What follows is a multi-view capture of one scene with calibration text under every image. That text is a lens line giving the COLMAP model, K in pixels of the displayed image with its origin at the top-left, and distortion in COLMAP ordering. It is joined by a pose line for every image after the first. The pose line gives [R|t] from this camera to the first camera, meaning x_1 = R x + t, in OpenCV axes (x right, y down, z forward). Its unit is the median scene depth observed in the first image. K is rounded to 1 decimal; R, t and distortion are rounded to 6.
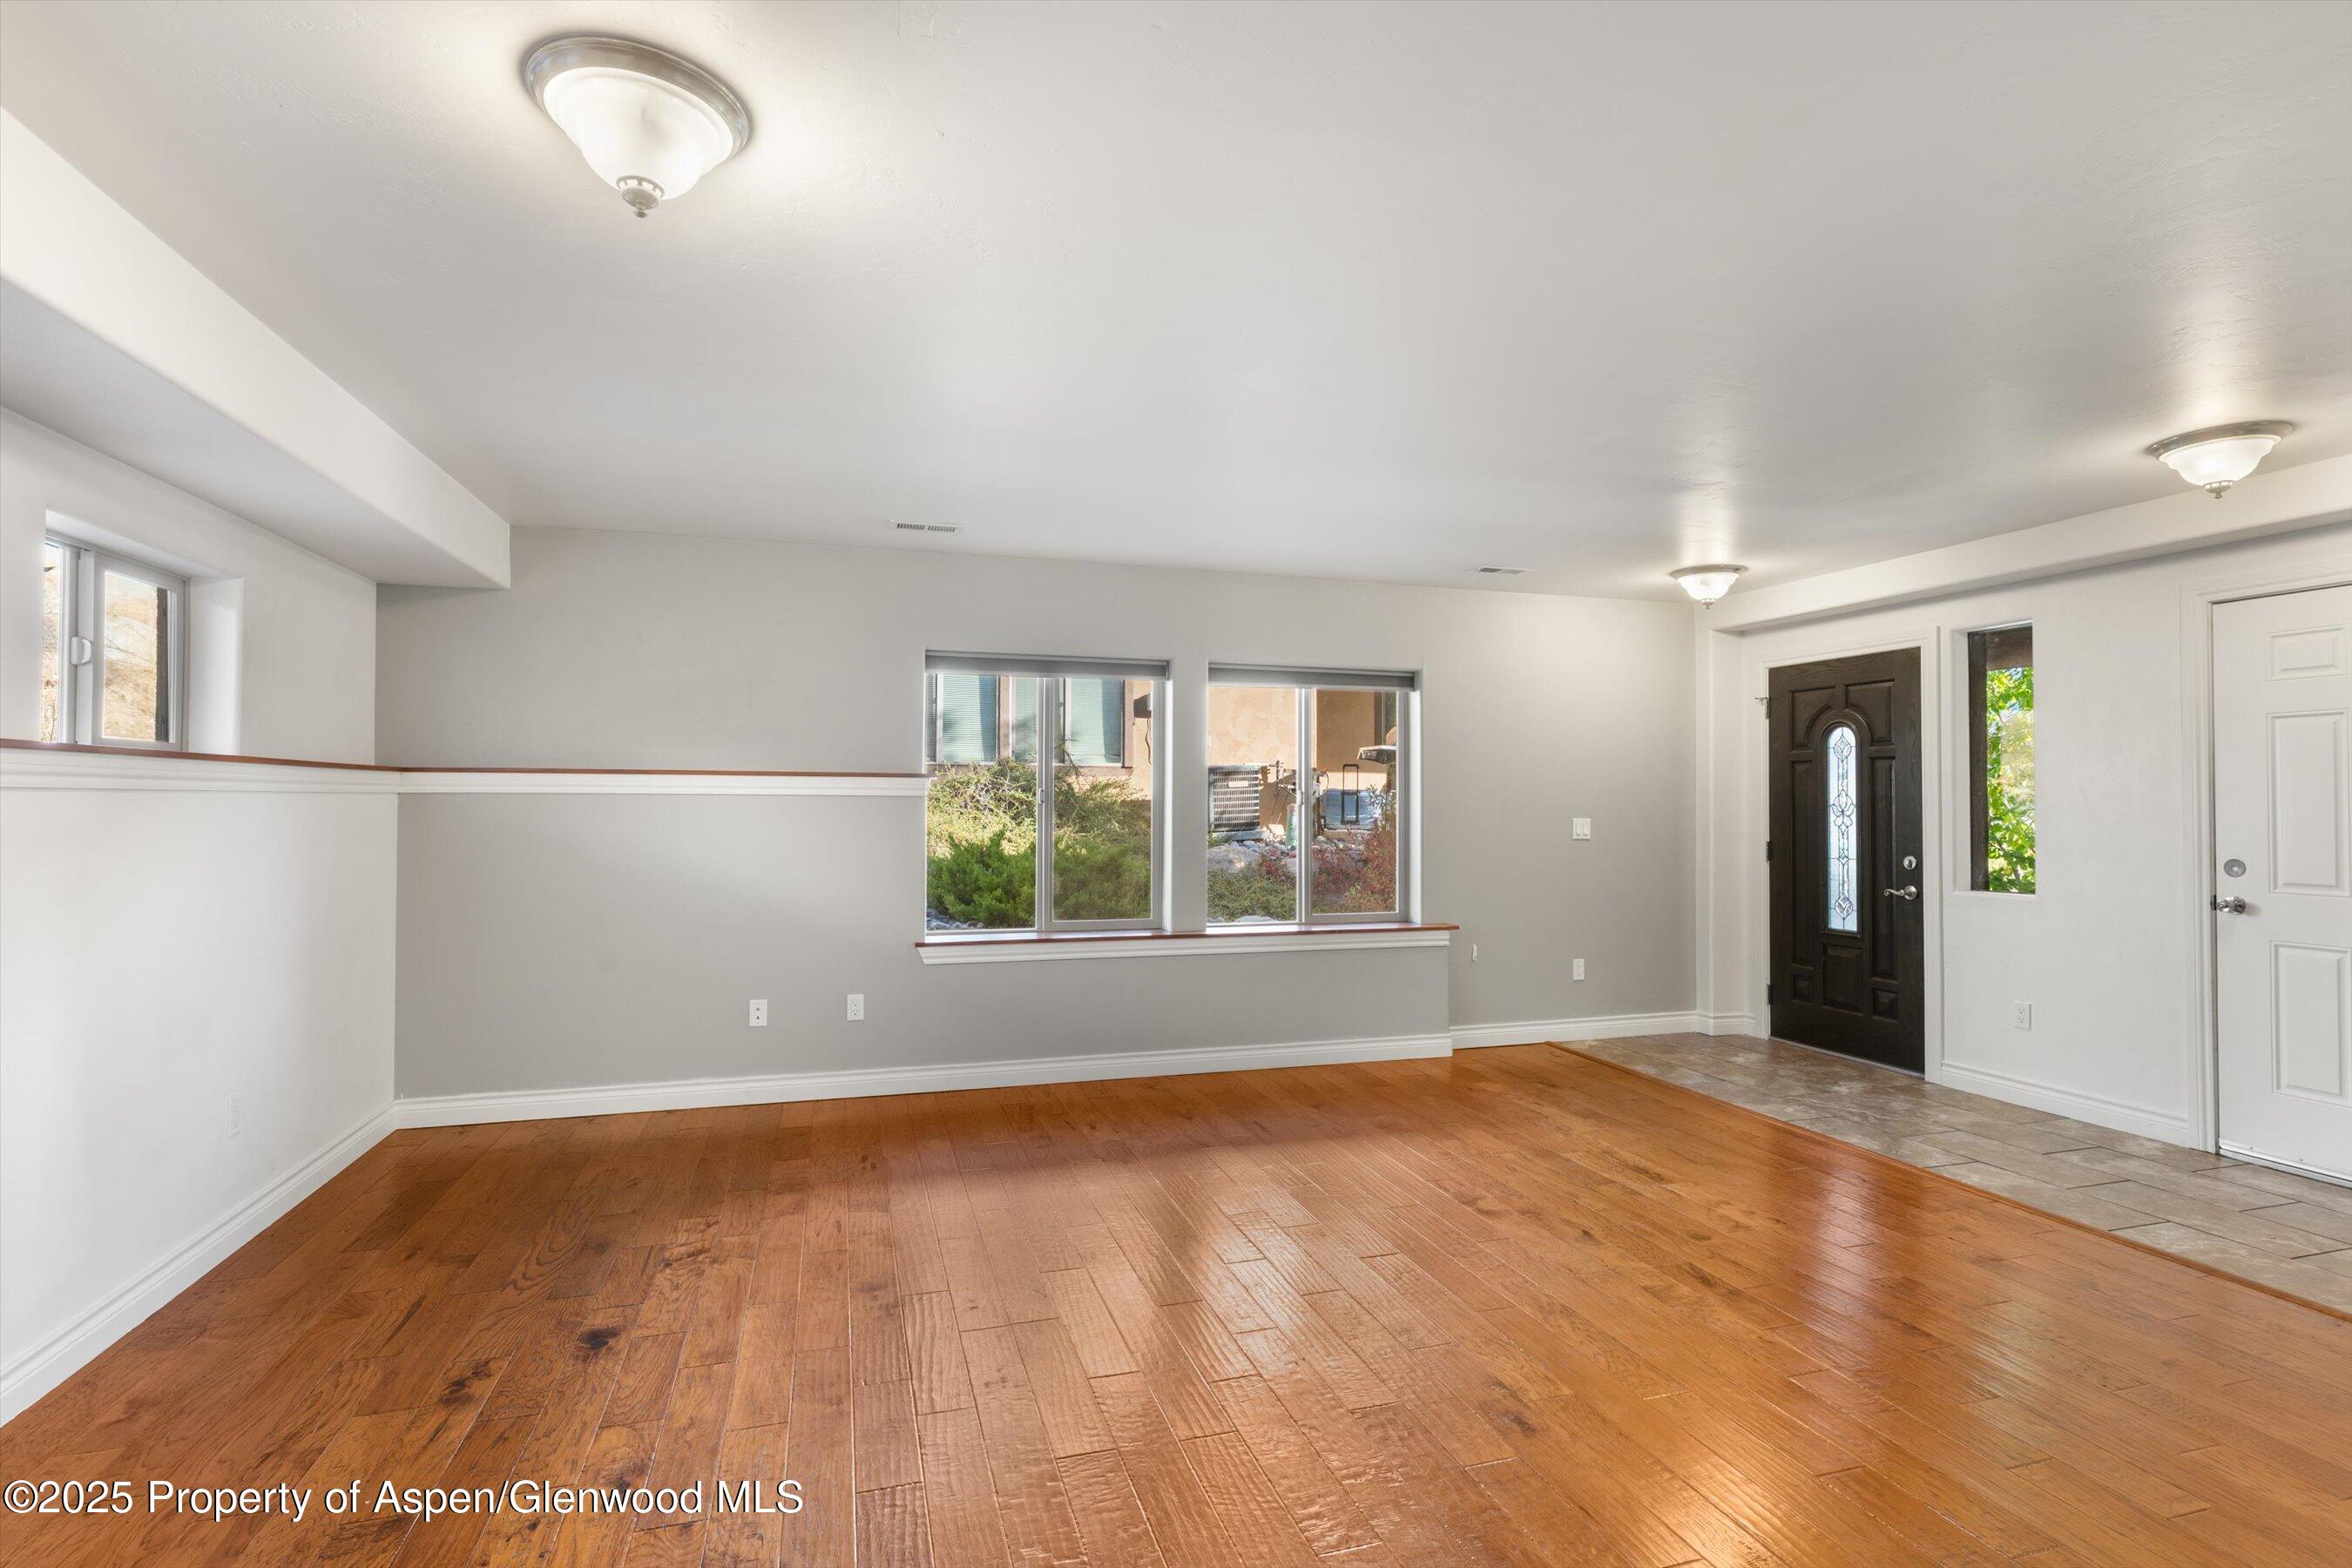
lens RADIAL K [[1125.6, 0, 1176.0], [0, 1125.6, 784.0], [0, 0, 1]] dist [0.002373, 0.000903]
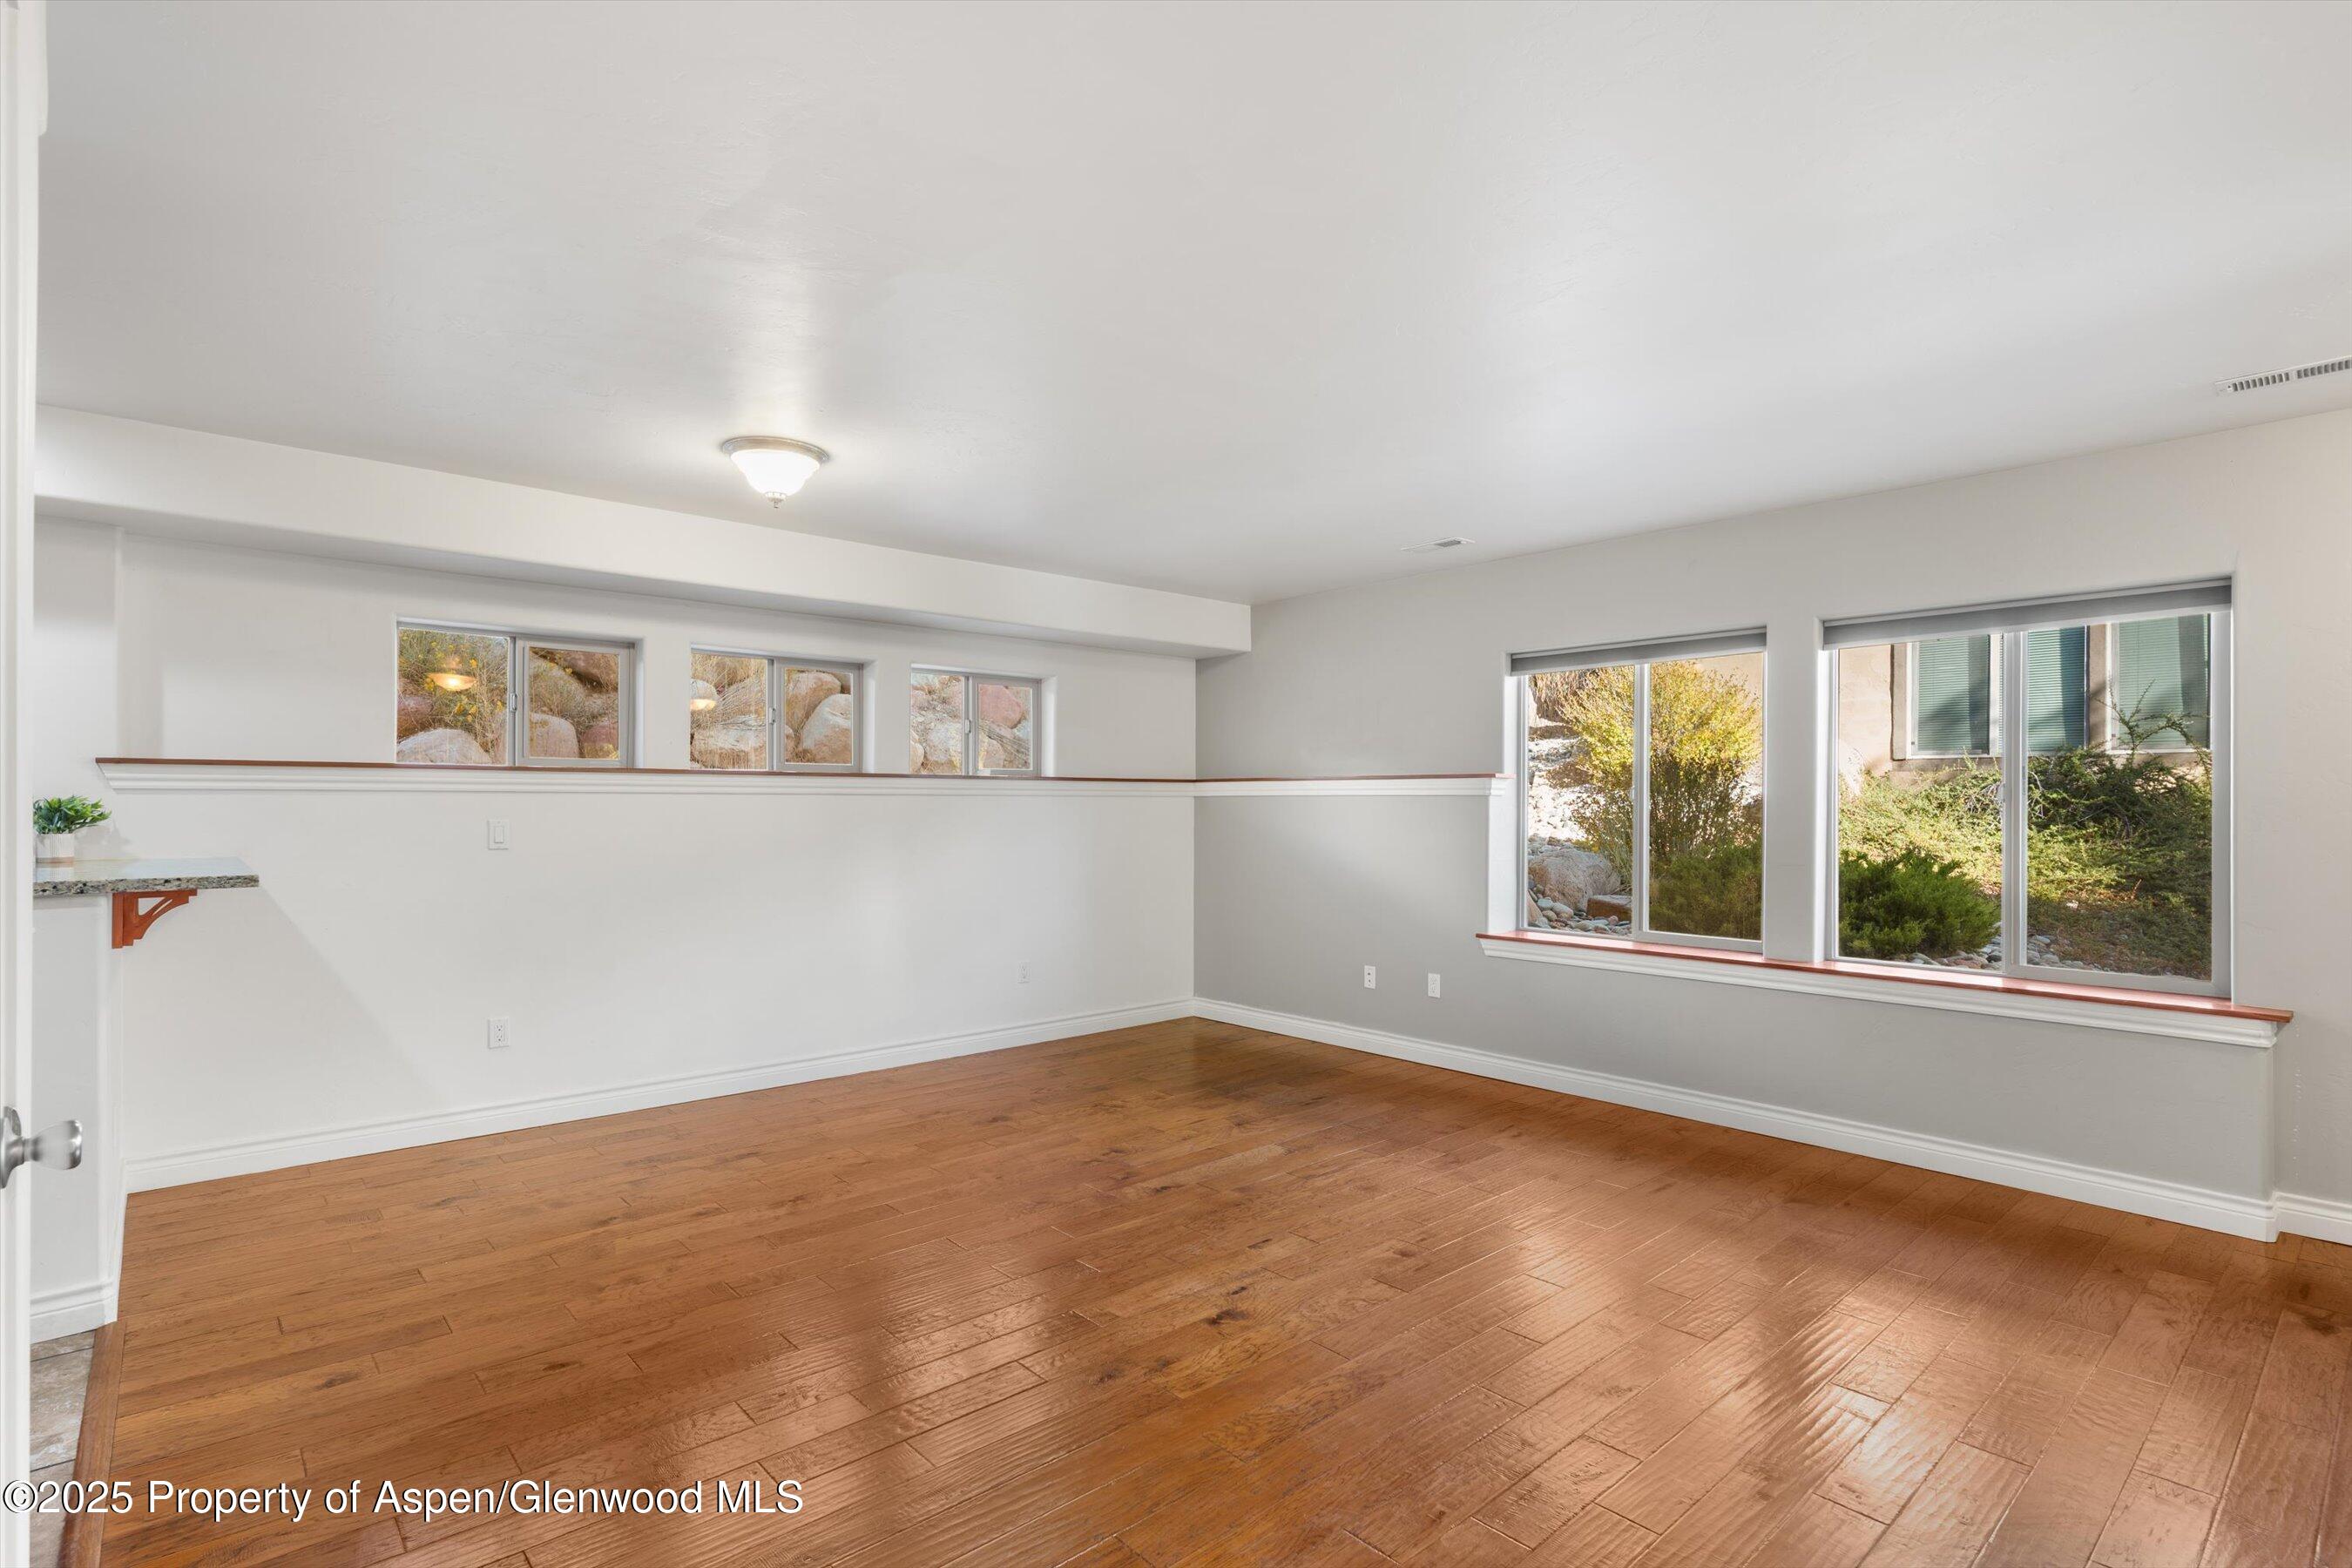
lens RADIAL K [[1144.5, 0, 1176.0], [0, 1144.5, 784.0], [0, 0, 1]] dist [0.001888, 0.000742]
pose [[0.416191, -0.018700, -0.909085, 0.686835], [0.013637, 0.999804, -0.014323, 0.013348], [0.909175, -0.006436, 0.416365, 0.320491]]
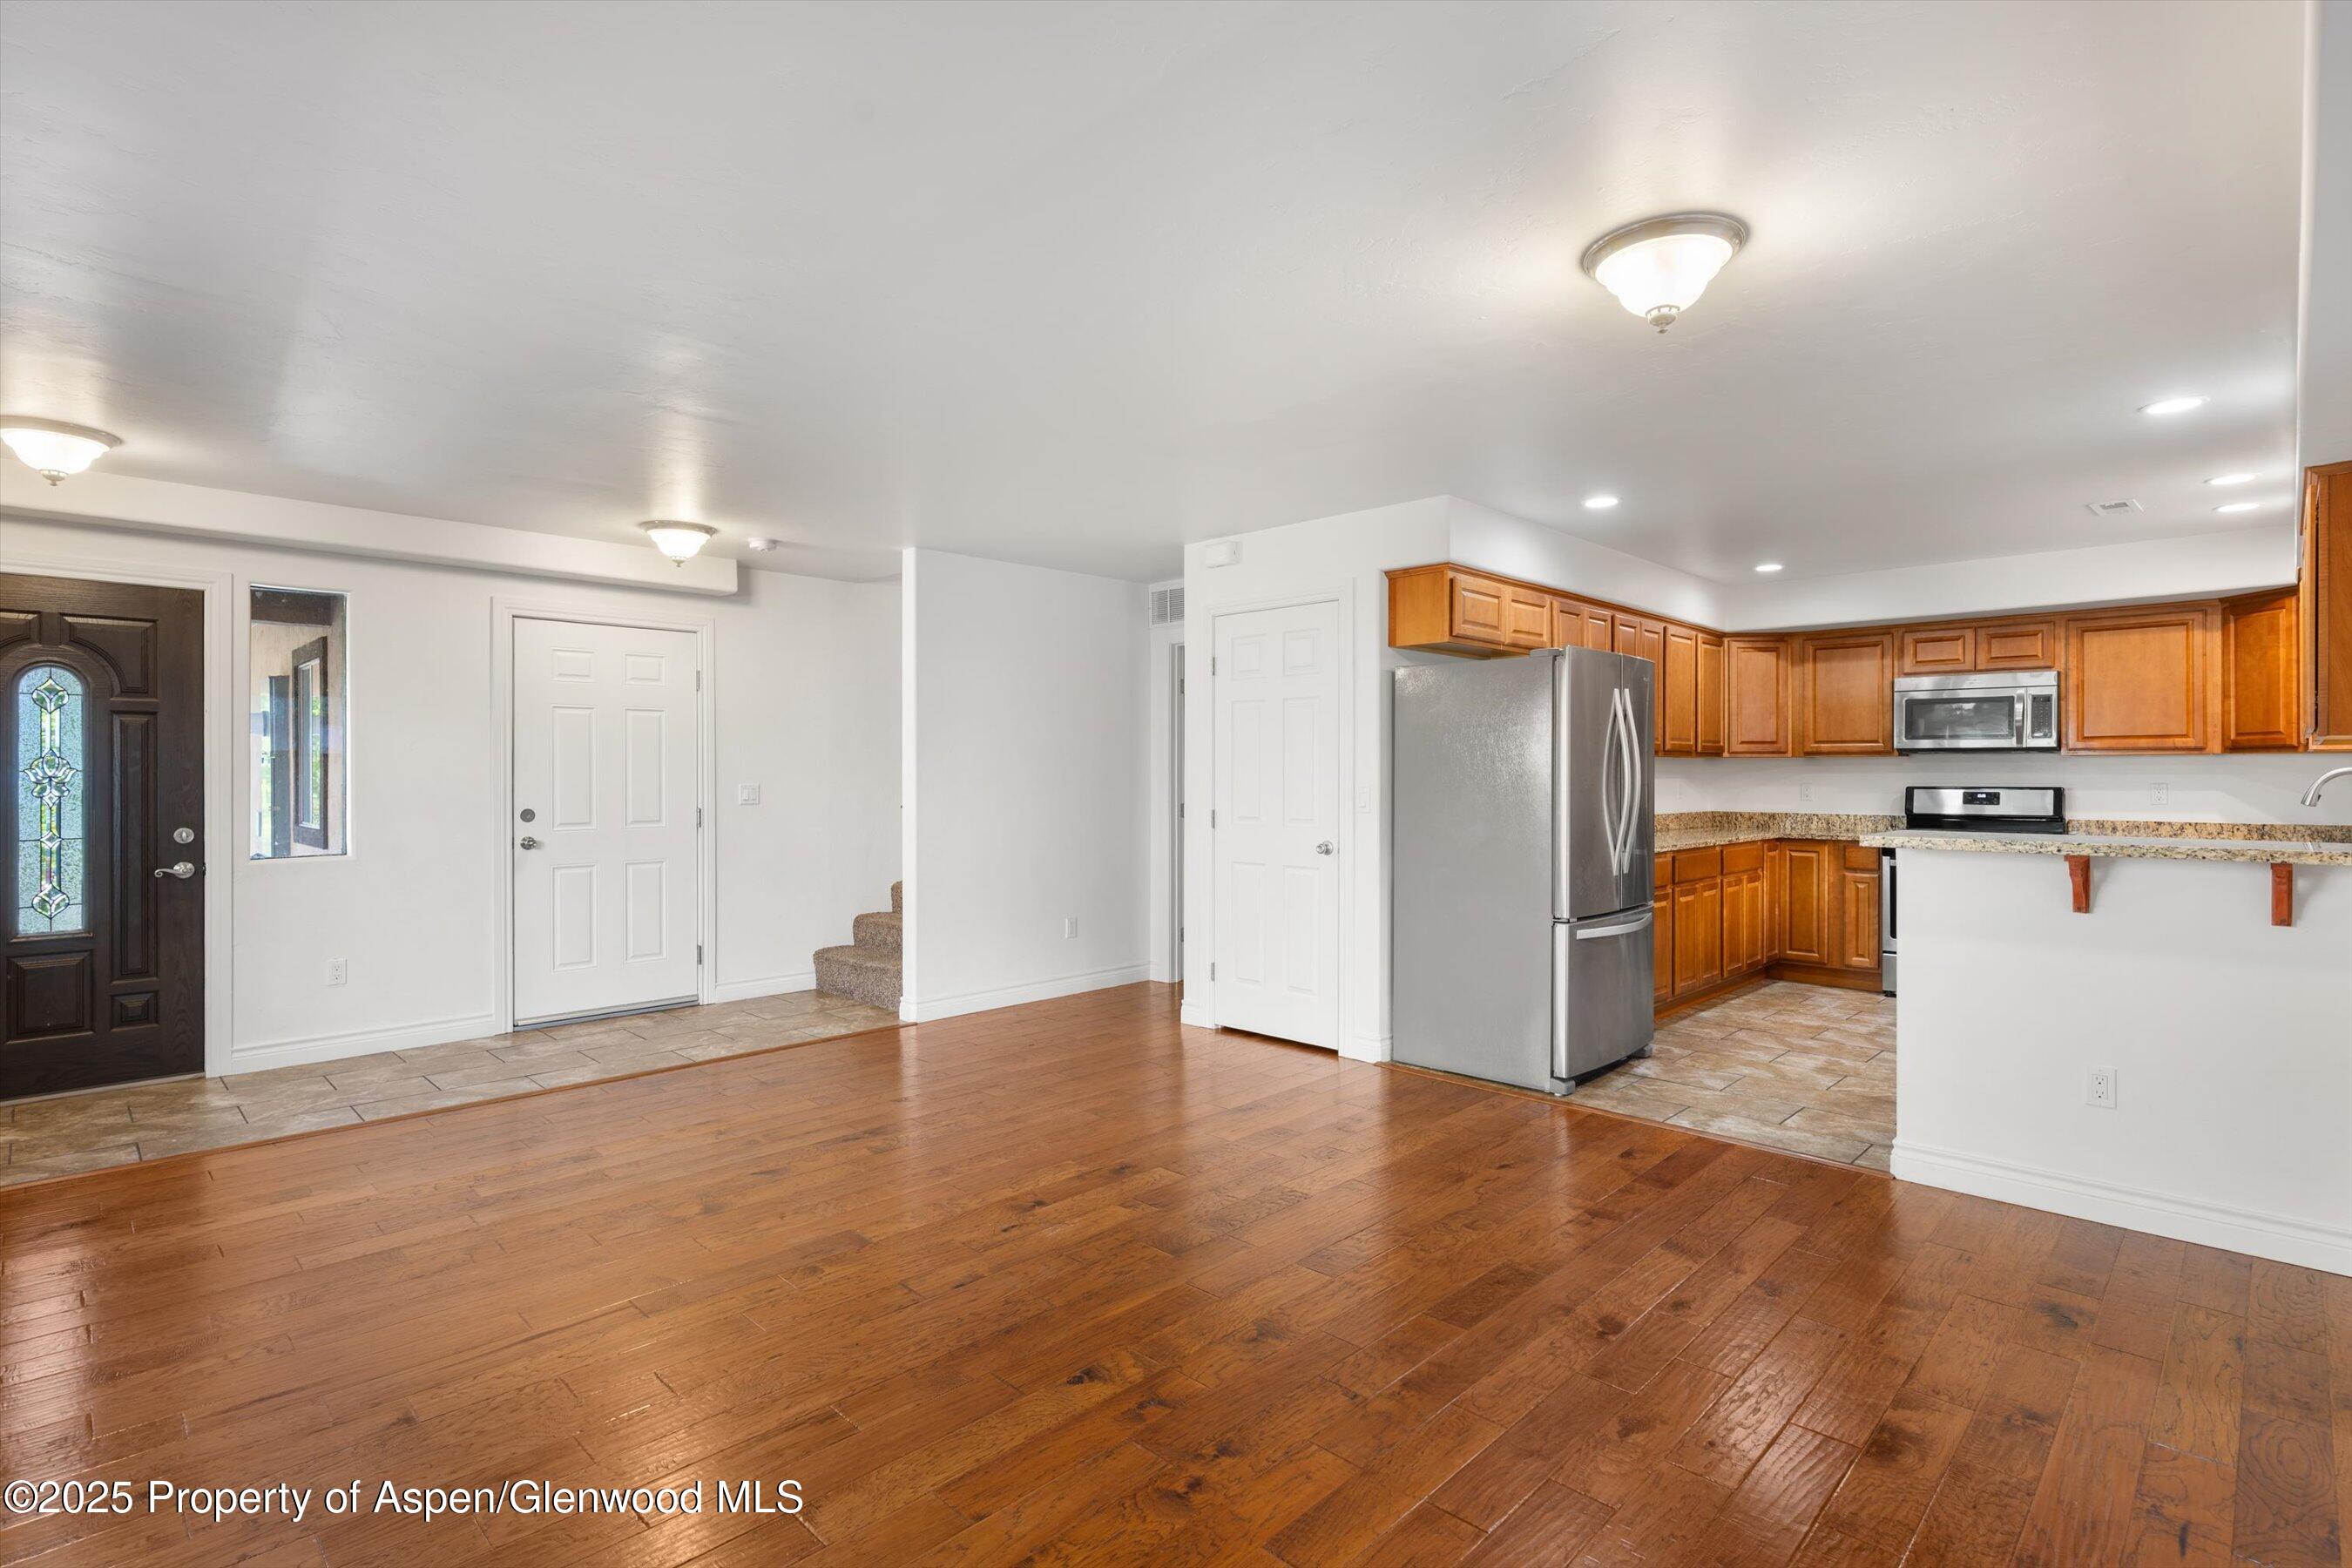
lens RADIAL K [[1132.6, 0, 1175.3], [0, 1132.6, 768.3], [0, 0, 1]] dist [0.005771, 0.000650]
pose [[-0.478727, 0.002121, 0.877961, -0.565187], [-0.014906, 0.999833, -0.010543, 0.018331], [-0.877837, -0.018135, -0.478615, 0.876190]]
